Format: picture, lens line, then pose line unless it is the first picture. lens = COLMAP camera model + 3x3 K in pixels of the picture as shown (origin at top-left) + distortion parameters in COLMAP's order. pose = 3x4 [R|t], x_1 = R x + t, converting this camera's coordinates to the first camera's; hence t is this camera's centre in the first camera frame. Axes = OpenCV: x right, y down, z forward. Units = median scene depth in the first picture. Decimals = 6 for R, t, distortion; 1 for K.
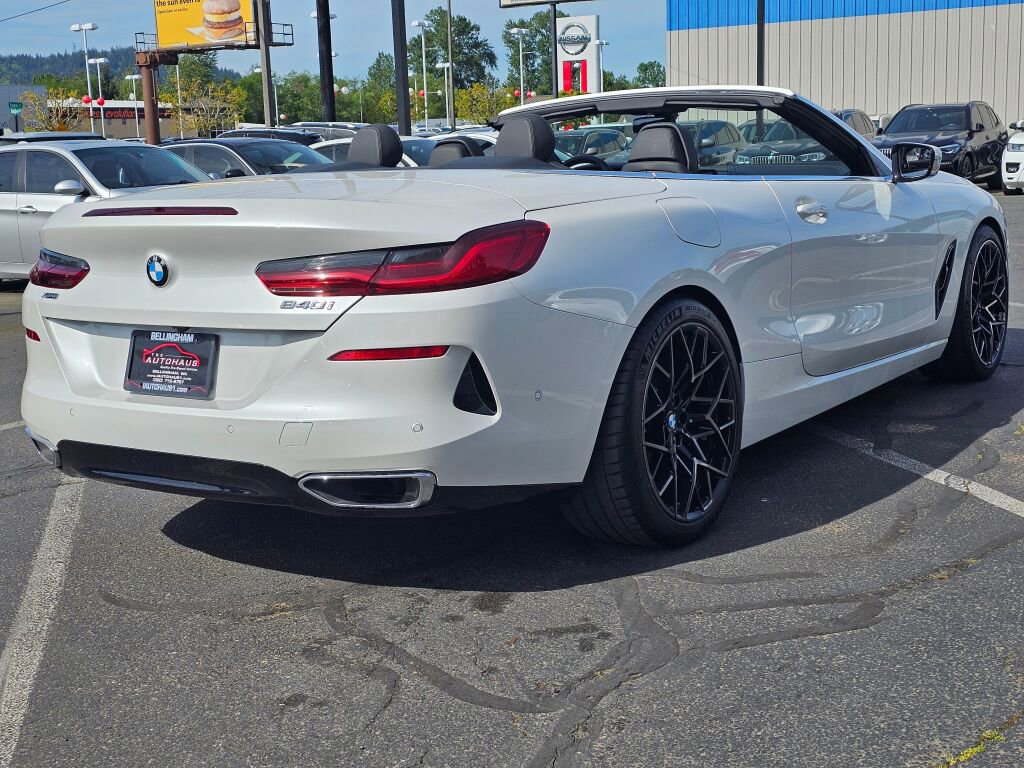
lens RADIAL K [[1368.7, 0, 484.3], [0, 1368.7, 329.4], [0, 0, 1]] dist [0.181755, -0.406833]
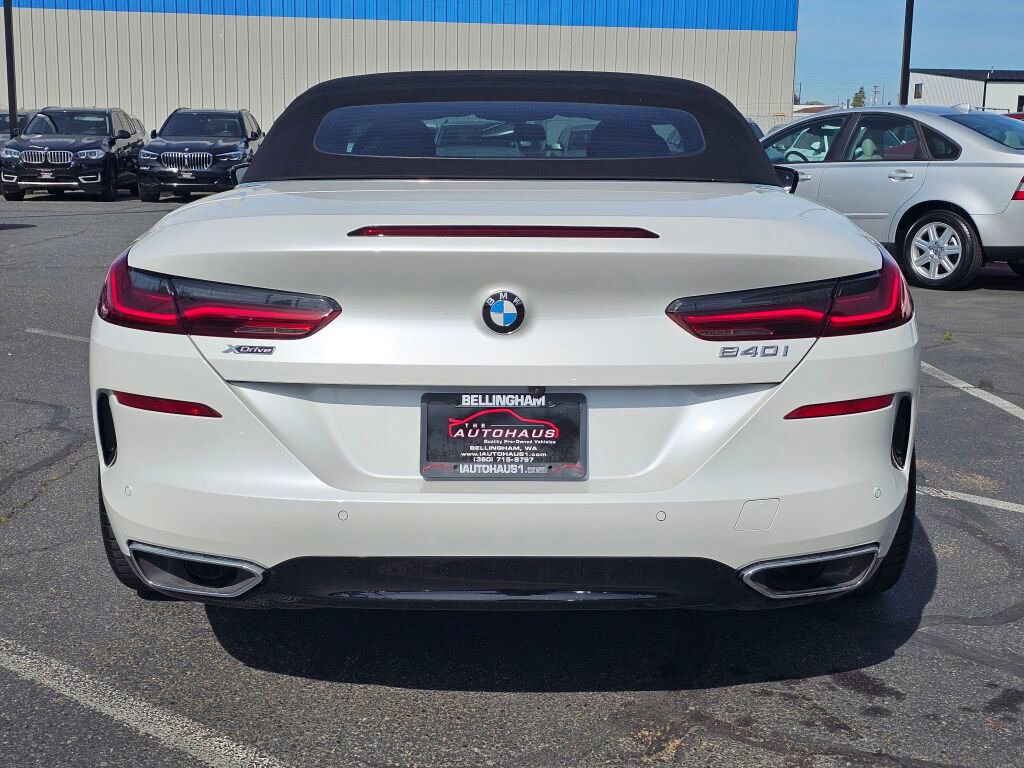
lens RADIAL K [[1382.4, 0, 508.2], [0, 1382.4, 335.1], [0, 0, 1]] dist [0.197198, -0.529533]
pose [[0.811607, -0.035223, 0.583142, -0.651100], [0.033648, 0.999342, 0.013533, -0.039092], [-0.583235, 0.008638, 0.812258, 0.389921]]
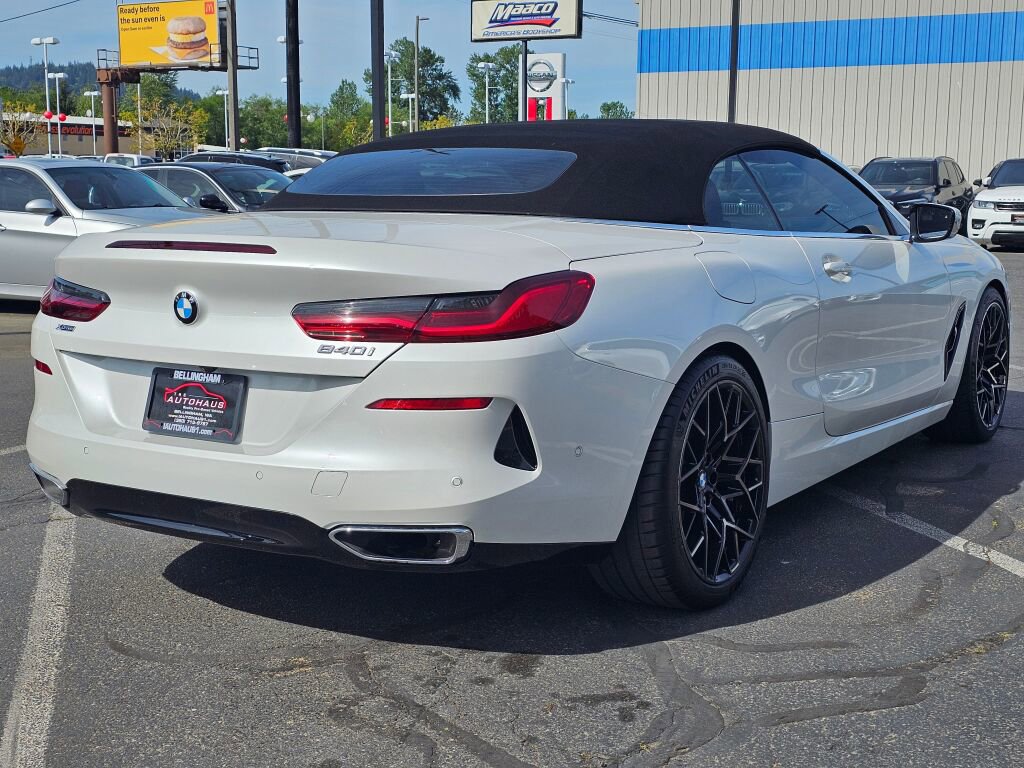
lens RADIAL K [[1377.3, 0, 489.4], [0, 1377.3, 333.1], [0, 0, 1]] dist [0.173958, -0.377102]
pose [[0.998517, 0.038016, 0.038961, -0.060629], [-0.037181, 0.999068, -0.021938, -0.011028], [-0.039759, 0.020457, 0.999000, 0.023059]]
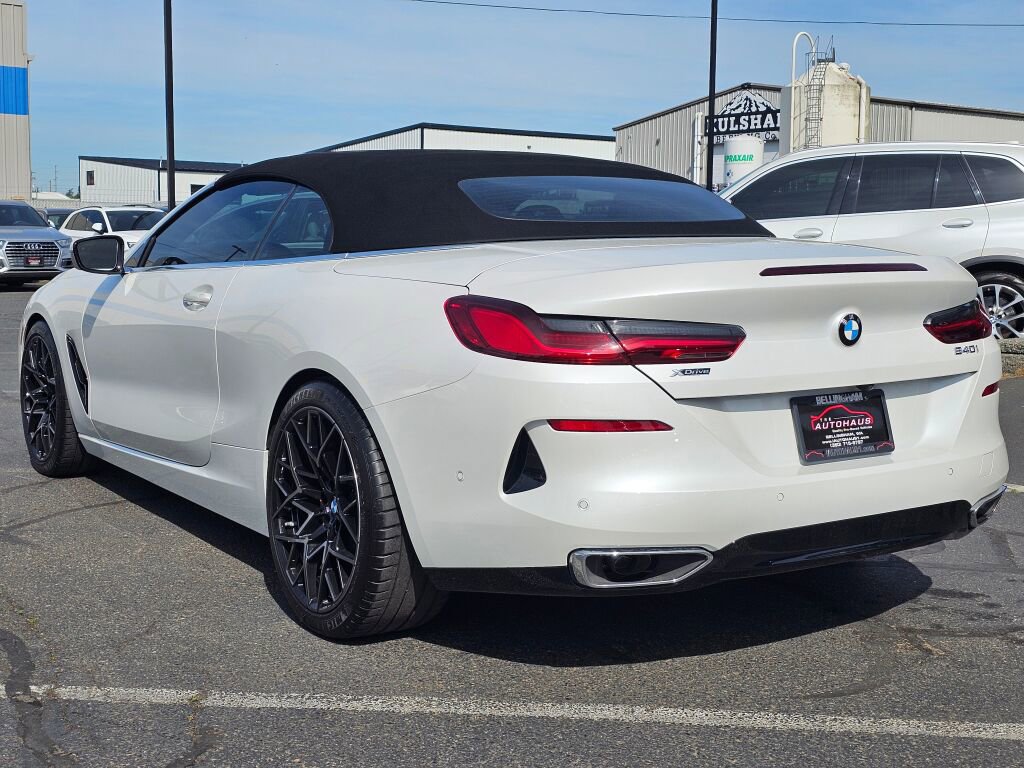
lens RADIAL K [[1386.5, 0, 513.4], [0, 1386.5, 326.5], [0, 0, 1]] dist [0.186476, -0.466271]
pose [[0.354005, -0.027384, 0.934843, -1.211660], [0.107026, 0.994191, -0.011406, -0.057304], [-0.929099, 0.104090, 0.354879, 0.851324]]
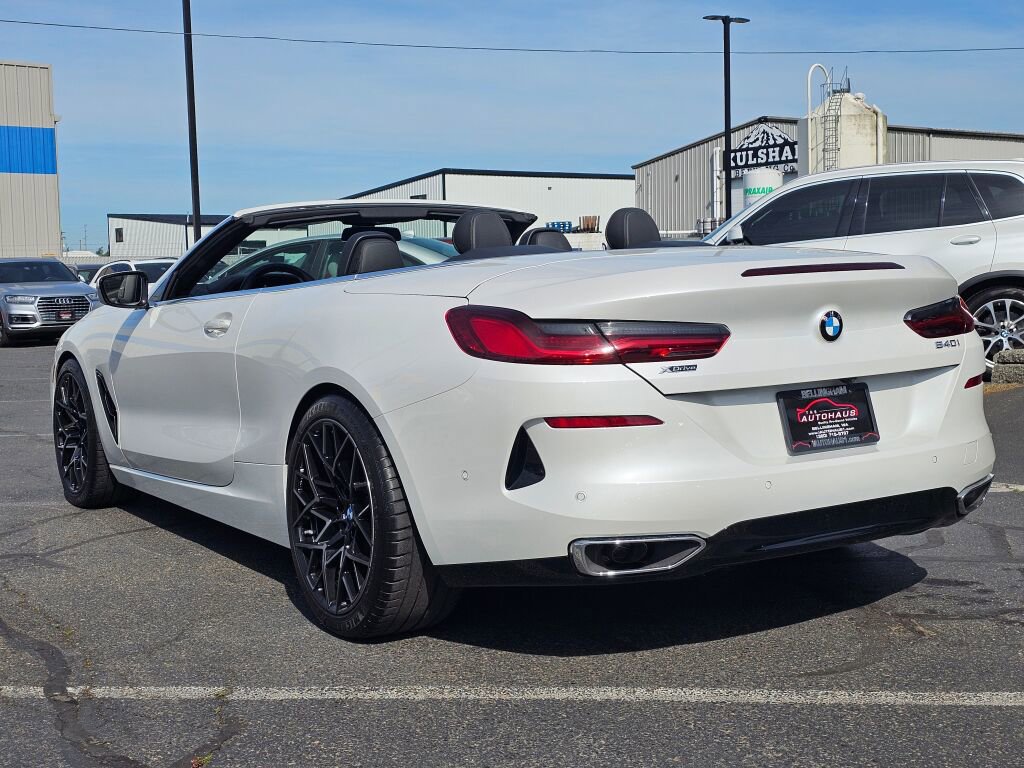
lens RADIAL K [[1382.4, 0, 508.2], [0, 1382.4, 335.1], [0, 0, 1]] dist [0.197198, -0.529533]
pose [[0.375186, -0.016753, 0.926798, -1.253353], [0.139082, 0.989535, -0.038416, -0.028495], [-0.916456, 0.143315, 0.373590, 0.816059]]
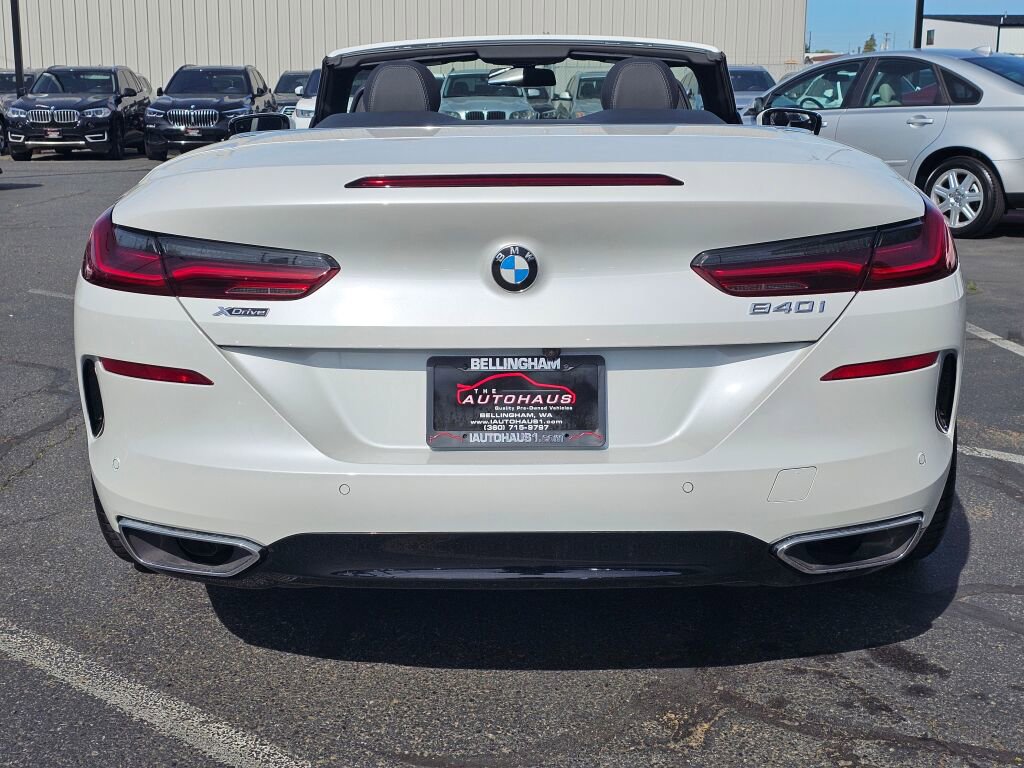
lens RADIAL K [[1377.3, 0, 489.4], [0, 1377.3, 333.1], [0, 0, 1]] dist [0.173958, -0.377102]
pose [[0.822815, -0.062349, 0.564879, -0.618099], [0.045377, 0.997998, 0.044059, -0.039992], [-0.566495, -0.010620, 0.823997, 0.437804]]
